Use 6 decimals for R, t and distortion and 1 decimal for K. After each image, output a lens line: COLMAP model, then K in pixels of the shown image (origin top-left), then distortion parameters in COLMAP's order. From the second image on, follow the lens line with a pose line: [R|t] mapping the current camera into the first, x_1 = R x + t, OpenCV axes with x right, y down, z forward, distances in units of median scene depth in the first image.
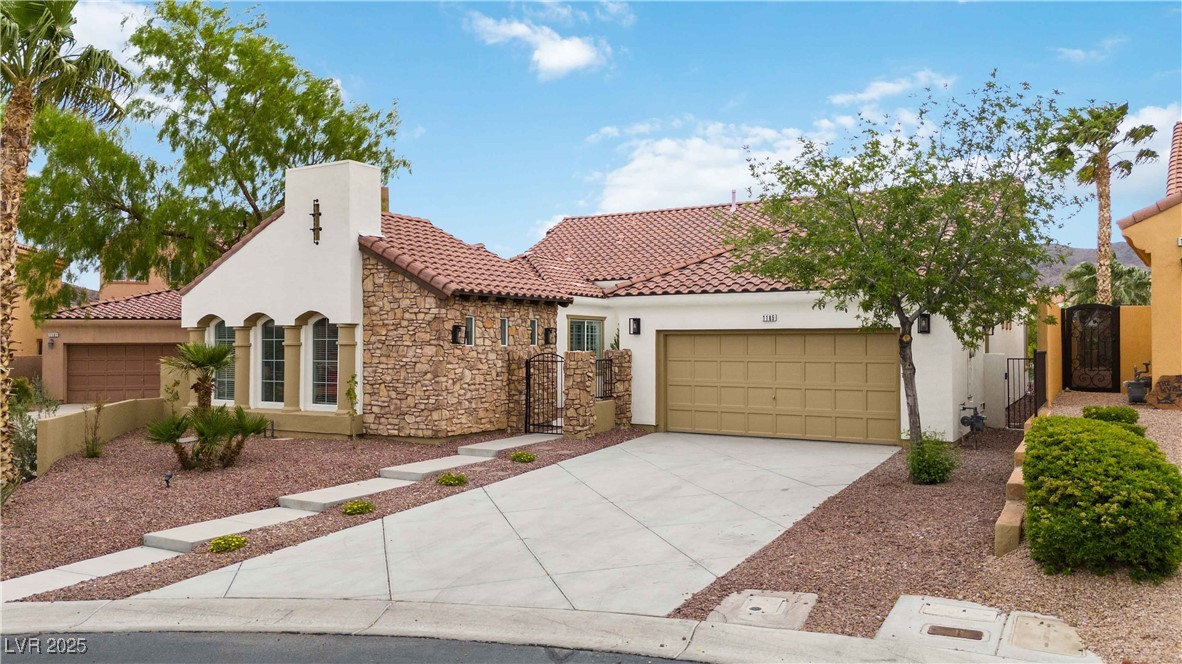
lens RADIAL K [[876.5, 0, 591.0], [0, 876.5, 332.0], [0, 0, 1]] dist [0.067532, -0.063906]
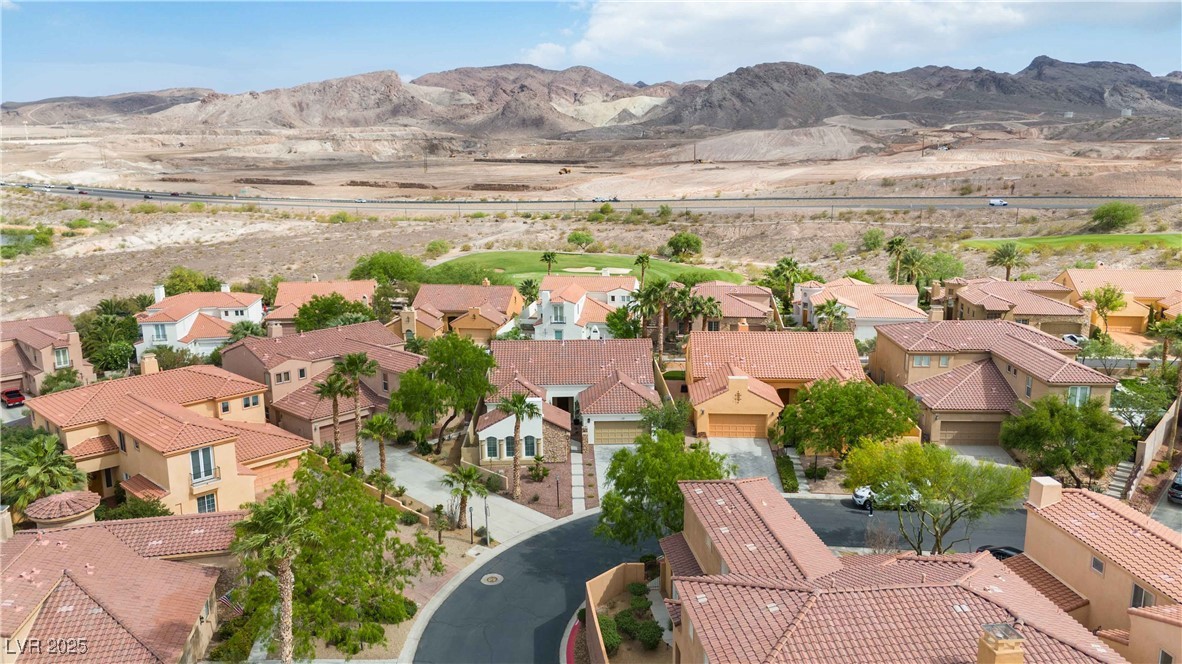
lens RADIAL K [[876.5, 0, 591.0], [0, 876.5, 332.0], [0, 0, 1]] dist [0.067532, -0.063906]
pose [[0.847233, -0.114627, 0.518706, -2.159809], [-0.002859, 0.975444, 0.220230, -1.407262], [-0.531213, -0.188069, 0.826101, -2.446992]]
